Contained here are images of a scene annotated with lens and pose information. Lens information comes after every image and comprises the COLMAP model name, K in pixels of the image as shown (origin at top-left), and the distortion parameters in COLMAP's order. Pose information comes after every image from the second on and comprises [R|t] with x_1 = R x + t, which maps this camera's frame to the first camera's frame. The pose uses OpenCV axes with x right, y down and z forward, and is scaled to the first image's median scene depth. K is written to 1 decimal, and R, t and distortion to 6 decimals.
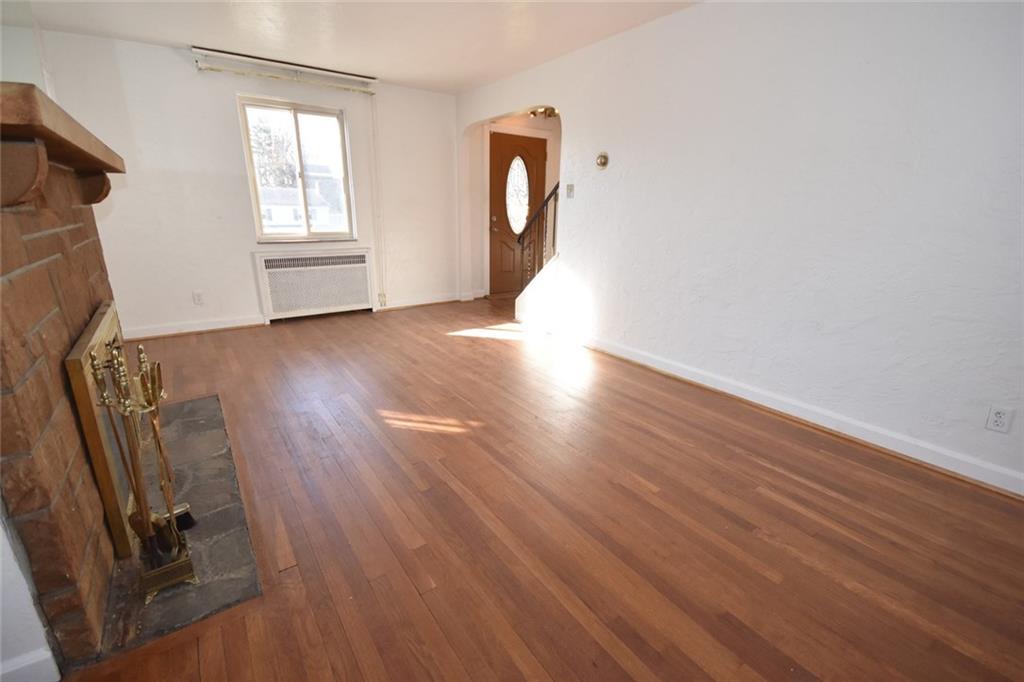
lens RADIAL K [[449.3, 0, 512.0], [0, 449.3, 341.0], [0, 0, 1]] dist [0.001341, 0.000199]
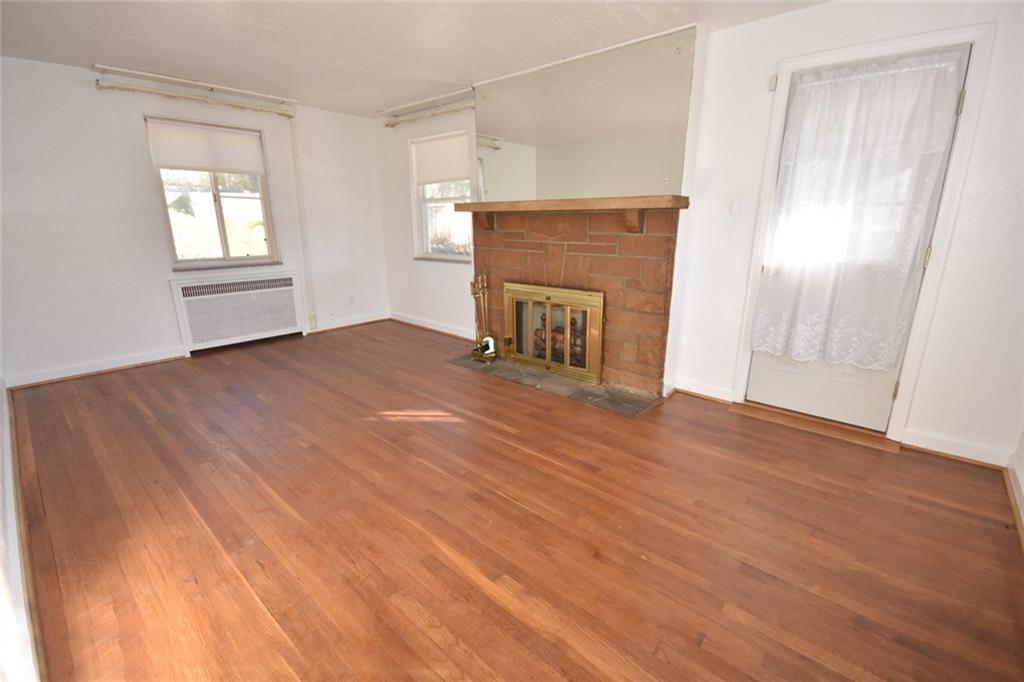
lens RADIAL K [[449.3, 0, 512.0], [0, 449.3, 341.0], [0, 0, 1]] dist [0.001341, 0.000199]
pose [[-0.976223, 0.040608, -0.212932, -0.196540], [-0.075362, 0.857443, 0.509031, -0.594496], [0.203247, 0.512974, -0.833995, 1.917644]]
